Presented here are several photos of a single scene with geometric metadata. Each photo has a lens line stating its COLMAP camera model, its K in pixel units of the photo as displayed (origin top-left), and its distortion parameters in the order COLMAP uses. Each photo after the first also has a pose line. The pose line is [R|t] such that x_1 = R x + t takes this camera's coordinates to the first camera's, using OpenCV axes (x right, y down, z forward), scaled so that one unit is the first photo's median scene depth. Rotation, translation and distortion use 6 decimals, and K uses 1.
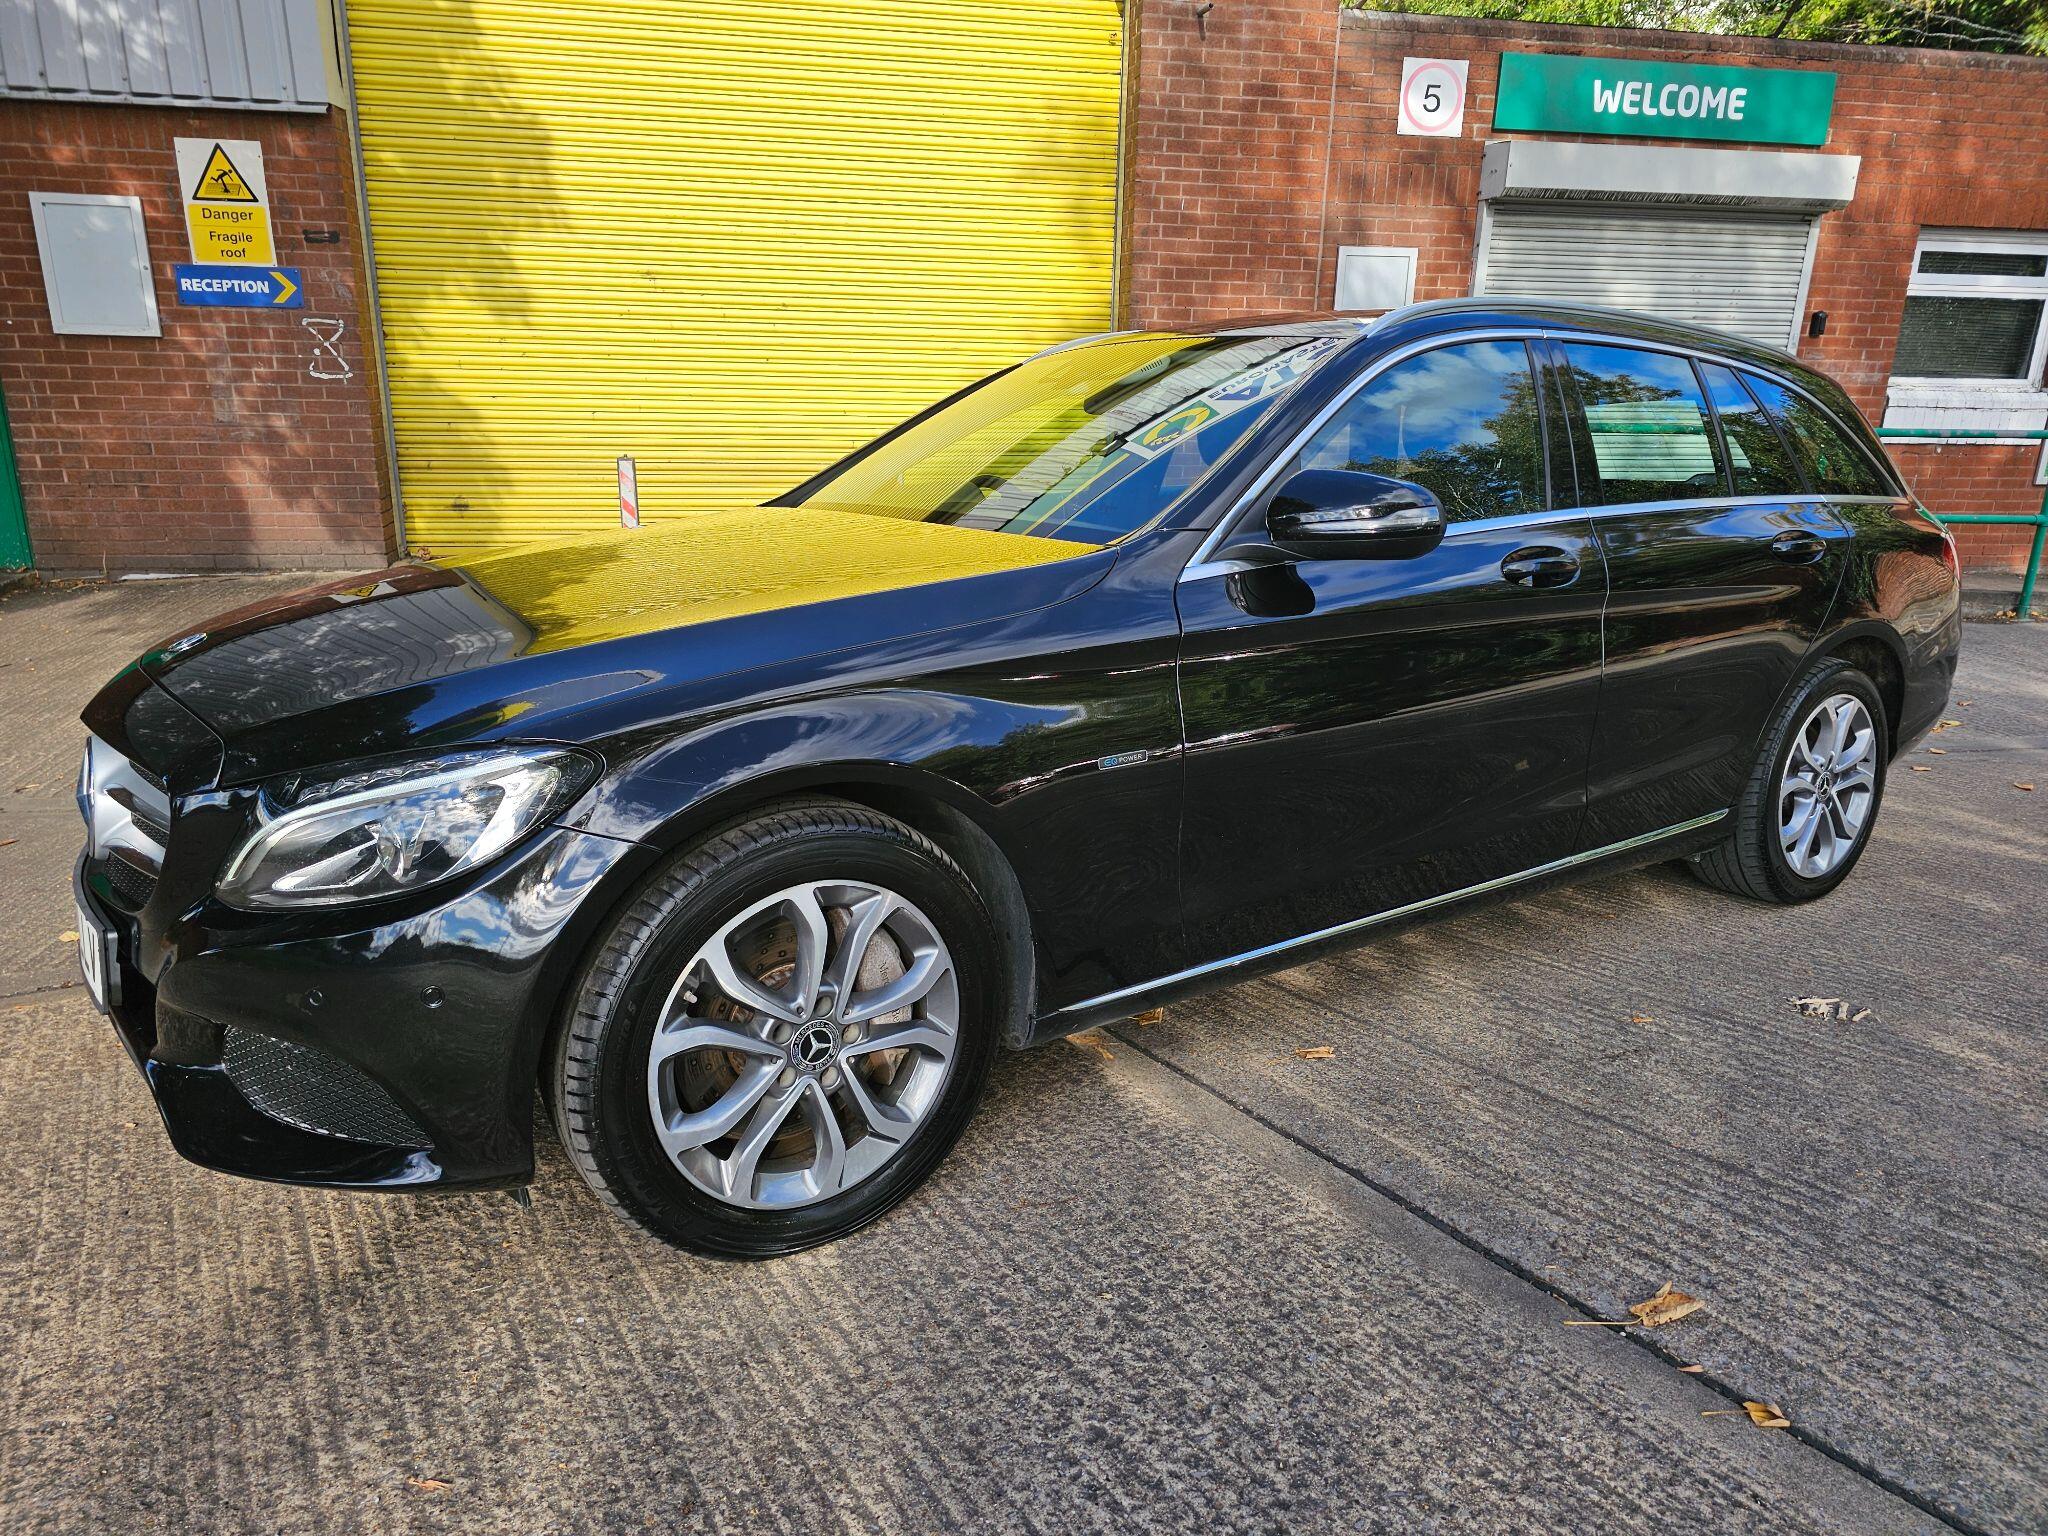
lens RADIAL K [[1378.0, 0, 1021.1], [0, 1378.0, 764.3], [0, 0, 1]] dist [0.039490, -0.027922]
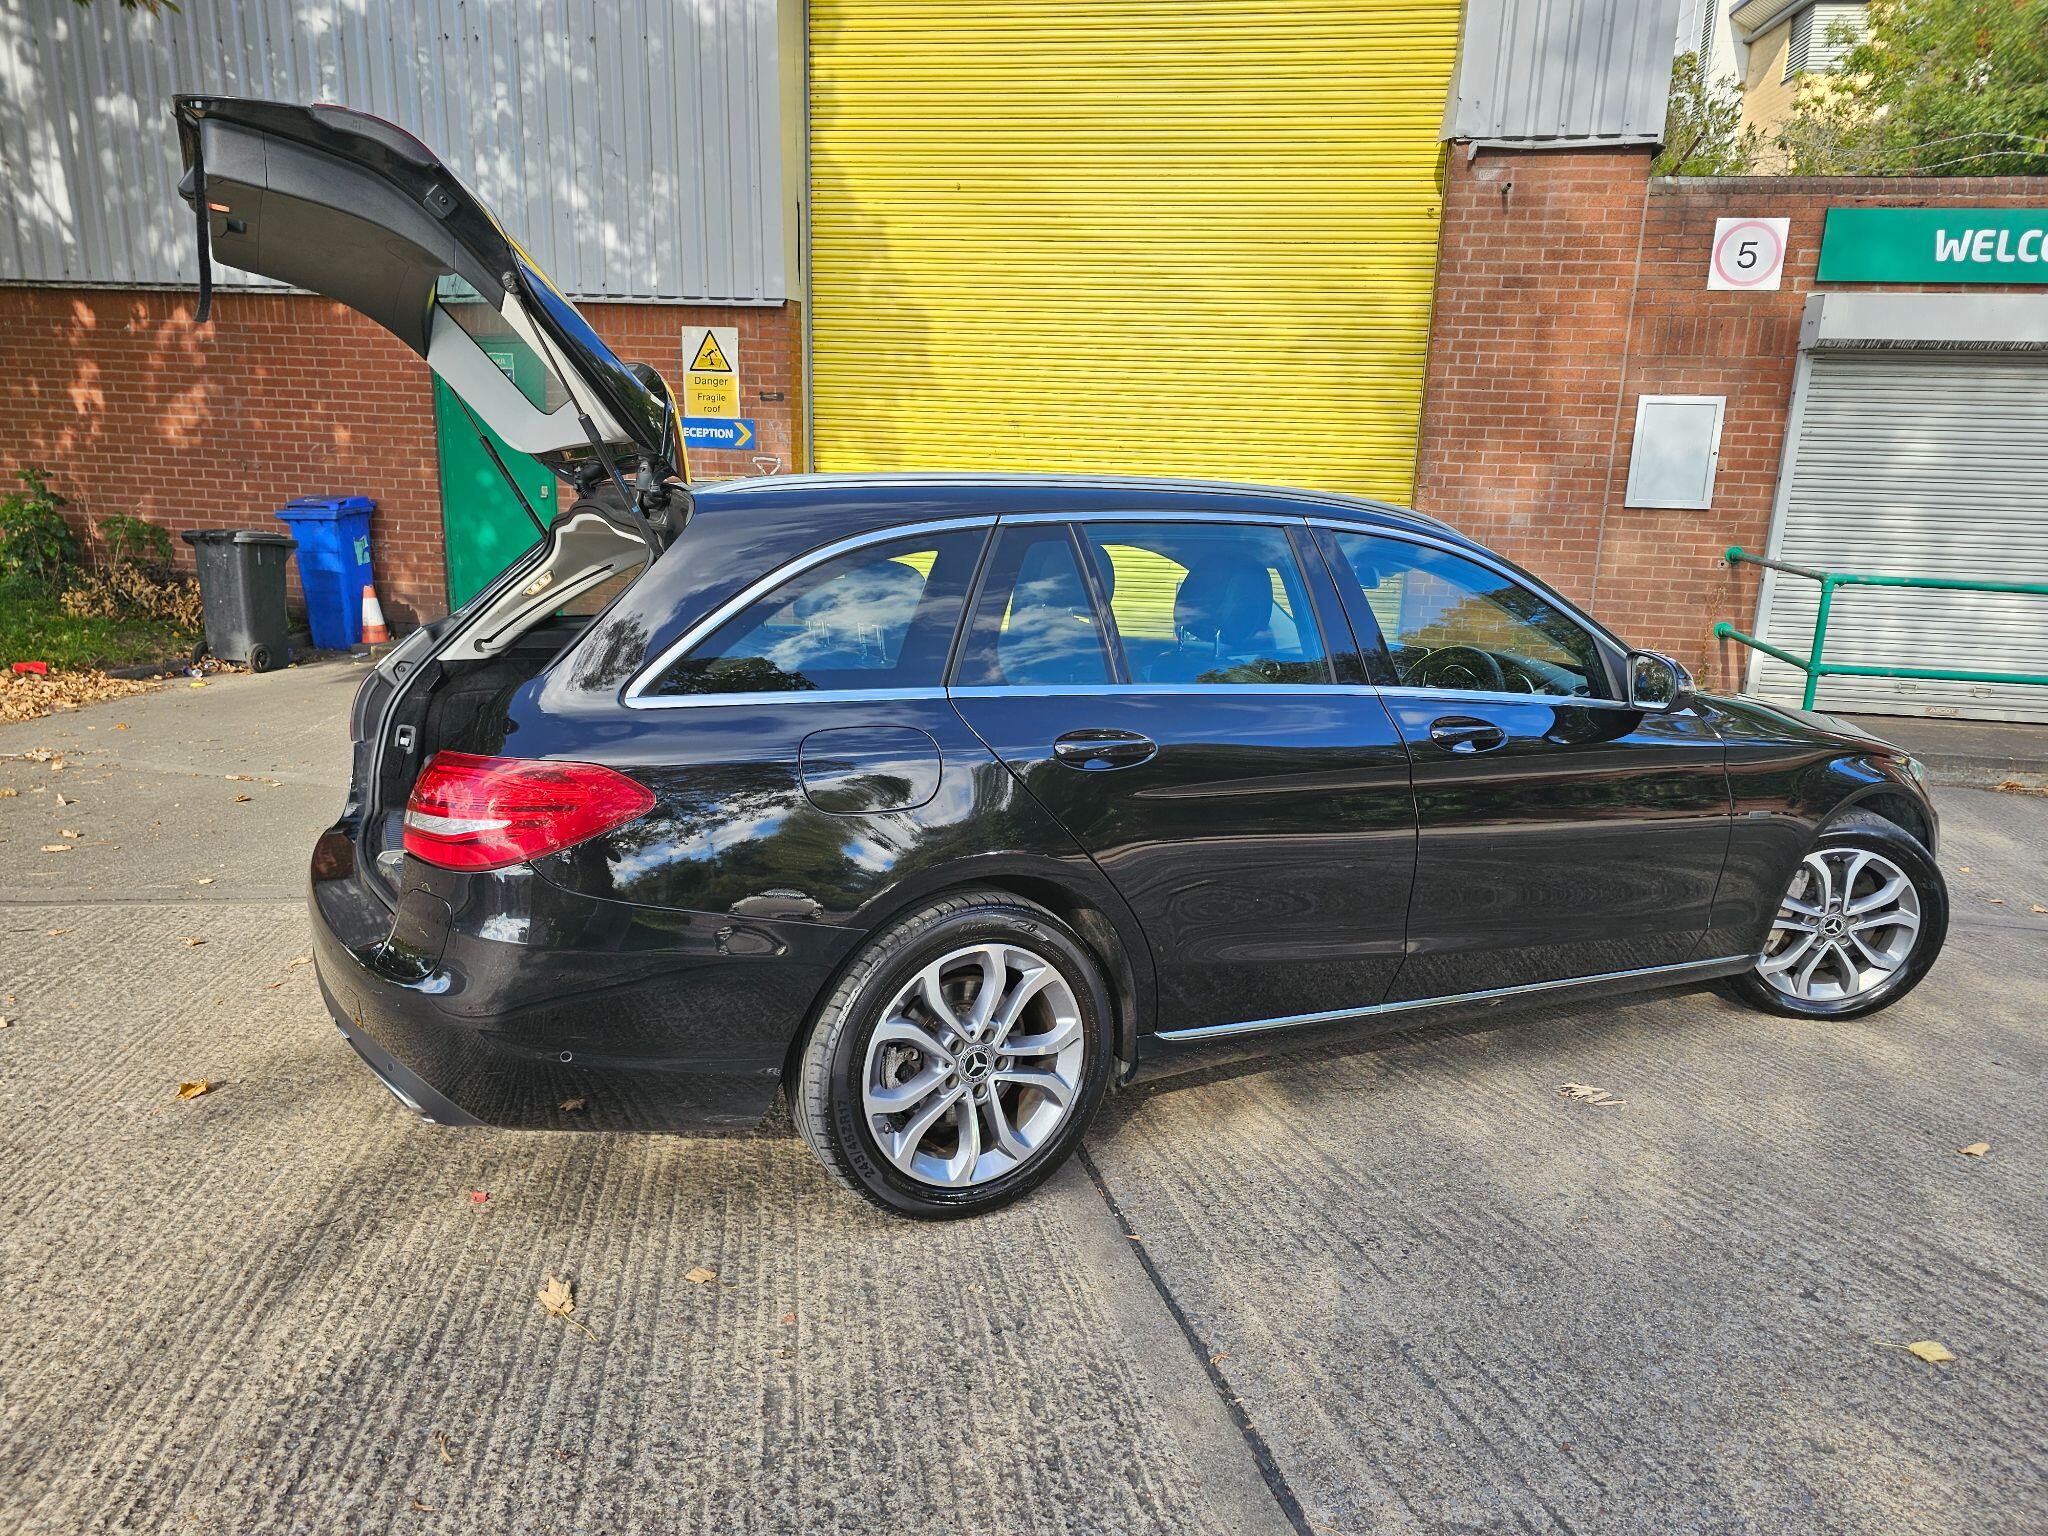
lens RADIAL K [[1378.0, 0, 1031.7], [0, 1378.0, 770.3], [0, 0, 1]] dist [0.039490, -0.027922]
pose [[0.937140, 0.091019, -0.336875, 0.203595], [-0.111243, 0.992940, -0.041183, -0.000526], [0.330748, 0.076069, 0.940648, -0.124990]]
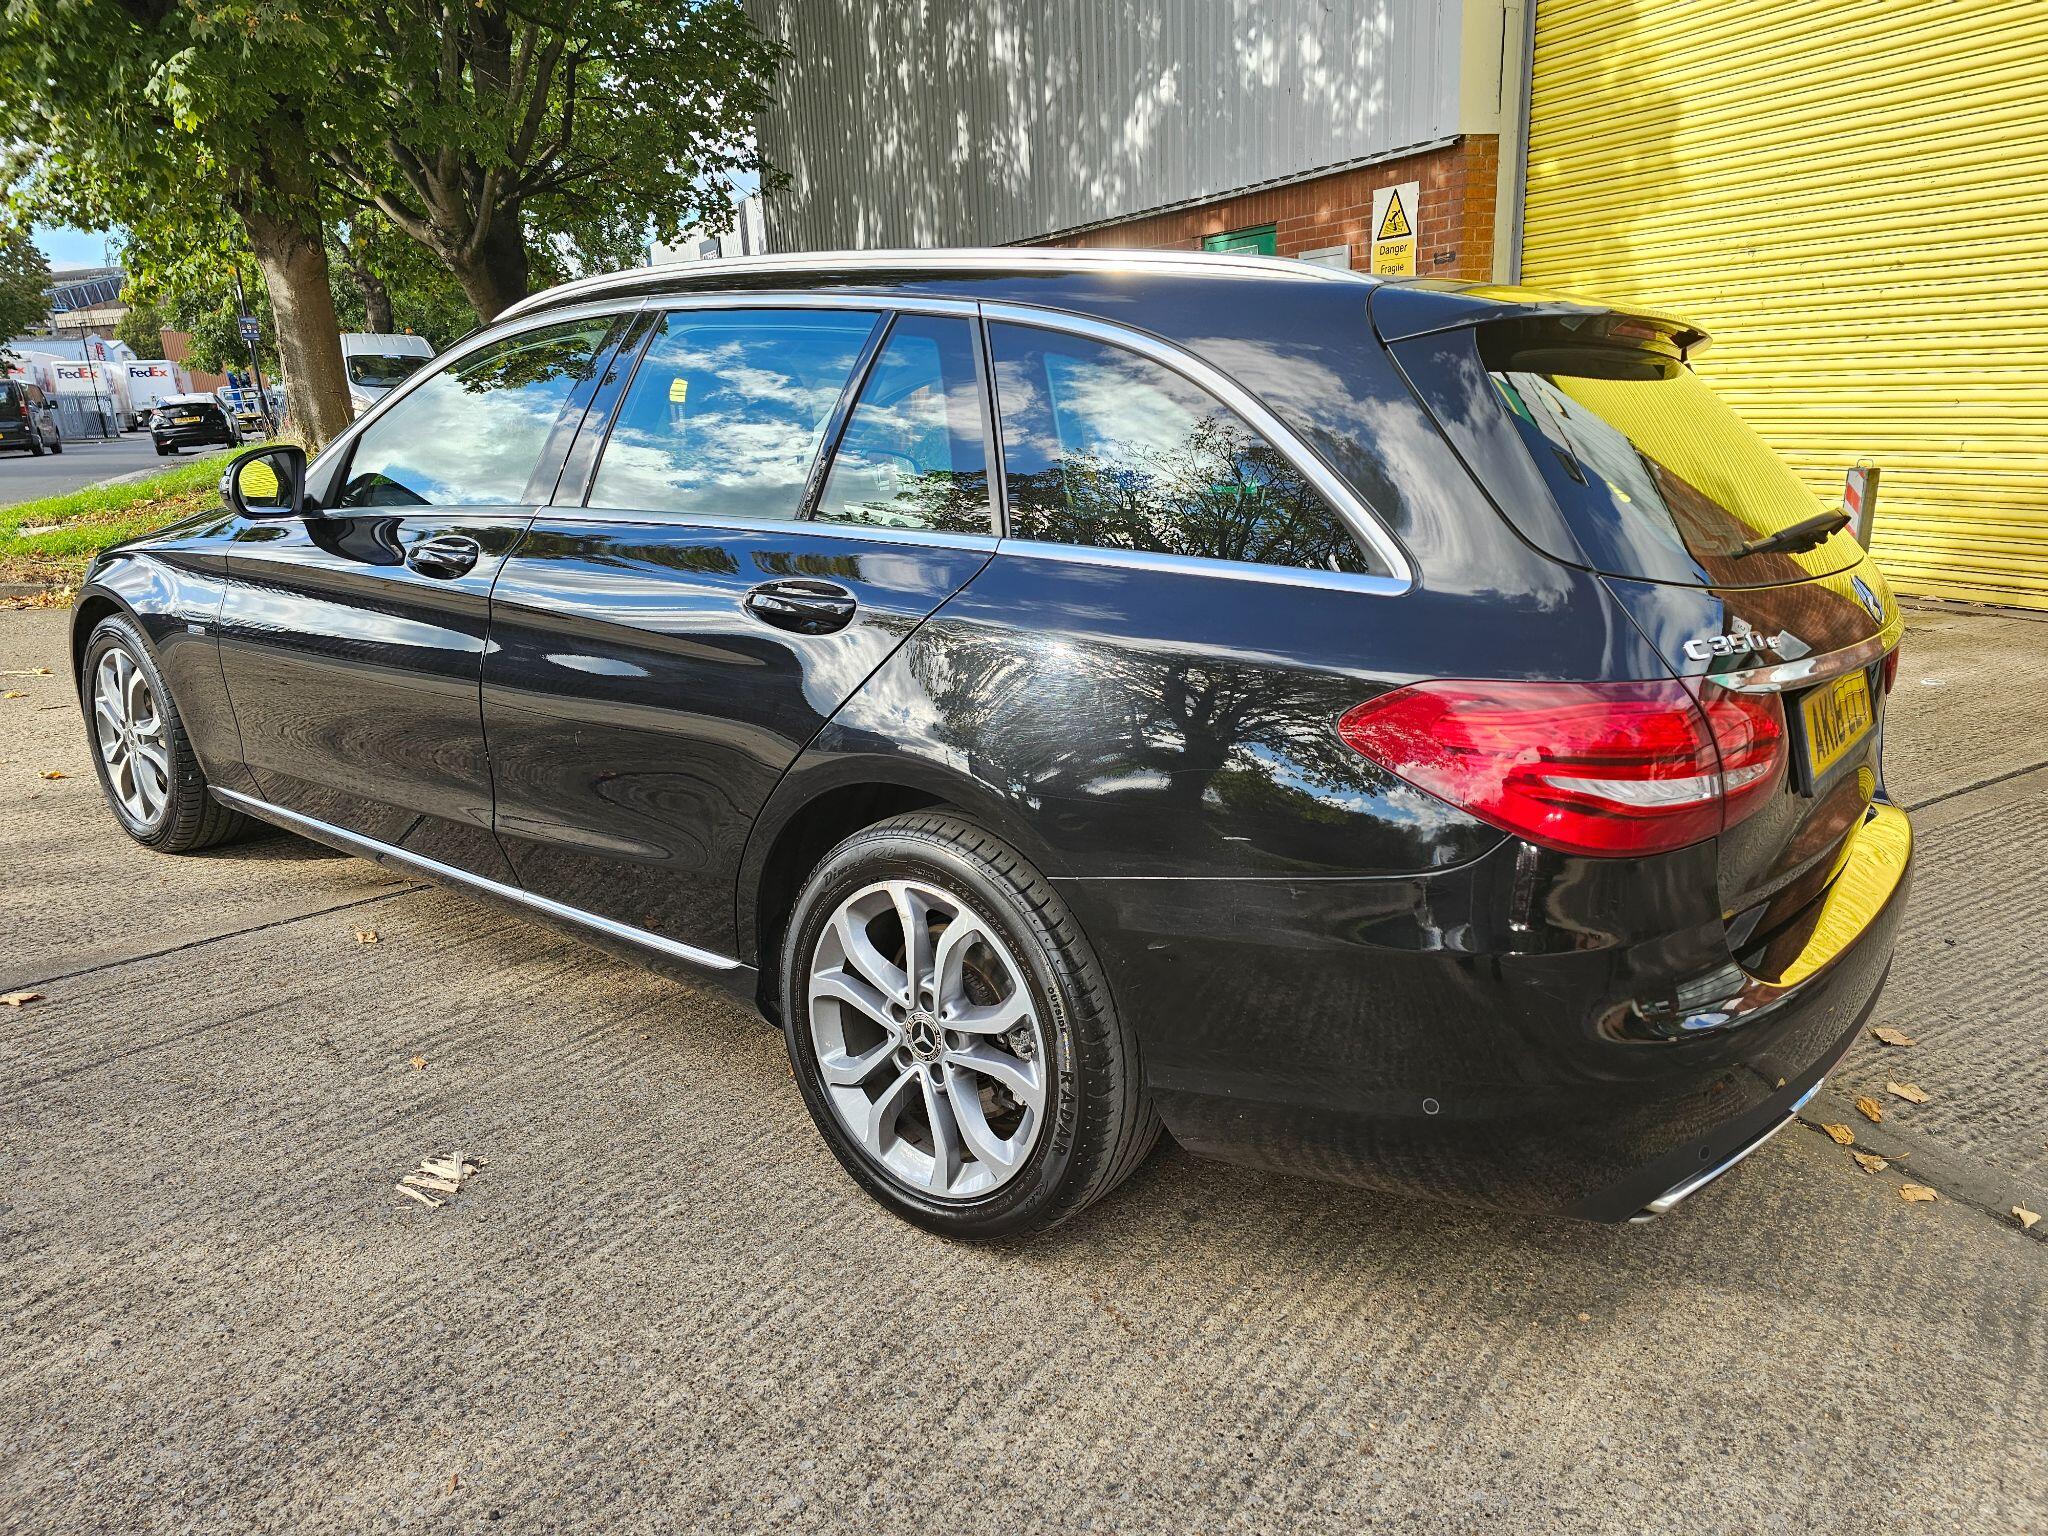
lens RADIAL K [[1378.0, 0, 1041.5], [0, 1378.0, 769.1], [0, 0, 1]] dist [0.039490, -0.027922]
pose [[0.284511, 0.228002, -0.931165, 0.535712], [-0.227074, 0.959694, 0.165606, -0.097376], [0.931392, 0.164326, 0.324817, 0.408996]]
